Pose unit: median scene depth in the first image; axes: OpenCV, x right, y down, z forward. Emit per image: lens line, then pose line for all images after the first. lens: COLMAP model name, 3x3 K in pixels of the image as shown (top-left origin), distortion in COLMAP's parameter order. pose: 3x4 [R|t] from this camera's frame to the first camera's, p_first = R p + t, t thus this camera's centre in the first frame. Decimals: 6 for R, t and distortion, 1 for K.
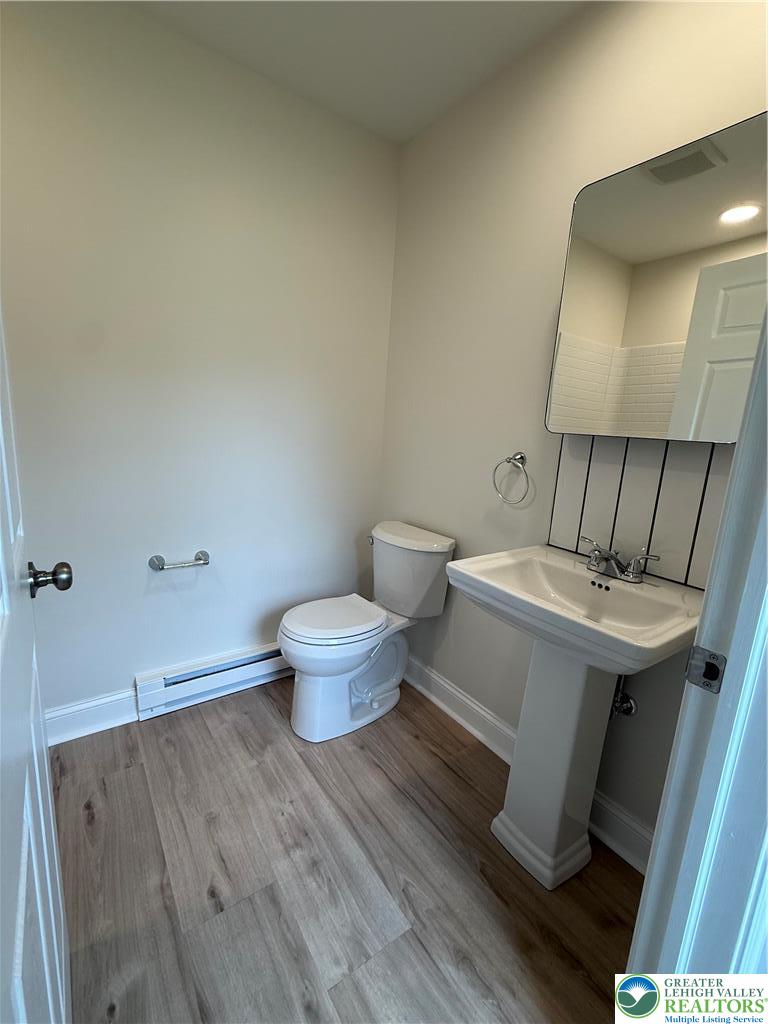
lens RADIAL K [[443.3, 0, 383.1], [0, 443.3, 510.8], [0, 0, 1]] dist [0.000640, 0.000146]
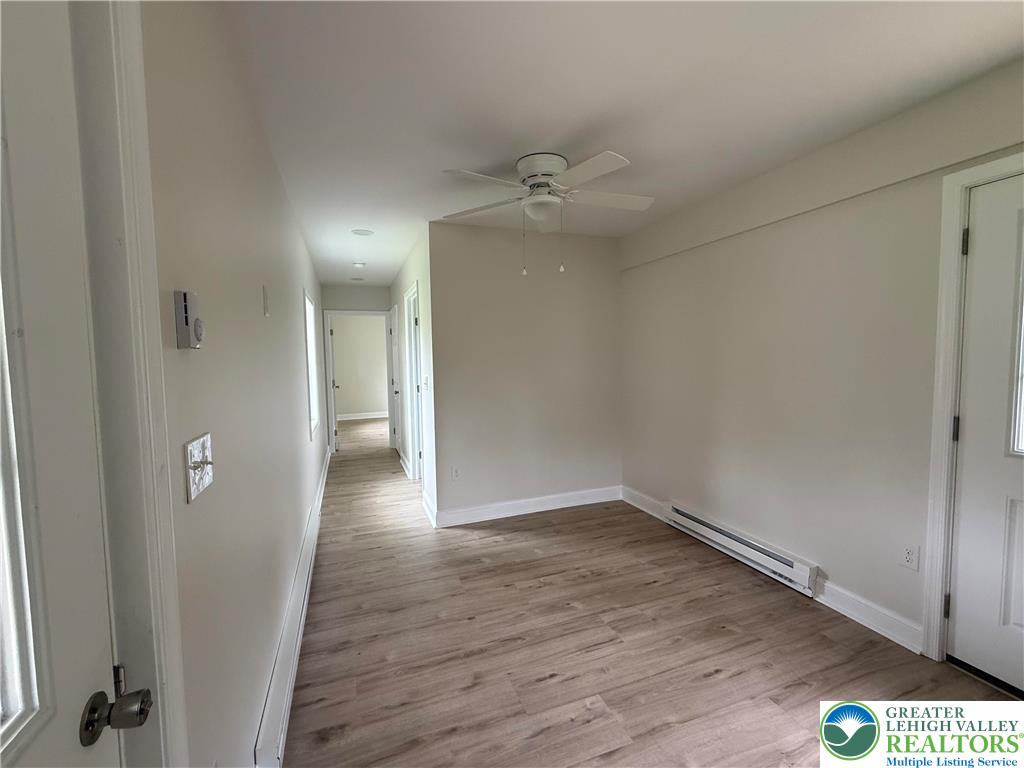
lens RADIAL K [[443.3, 0, 512.5], [0, 443.3, 382.9], [0, 0, 1]] dist [0.000640, 0.000146]
pose [[-0.261571, 0.007711, -0.965154, 1.293909], [-0.187805, 0.980449, 0.058731, -0.009658], [0.946737, 0.196623, -0.255009, 0.915544]]
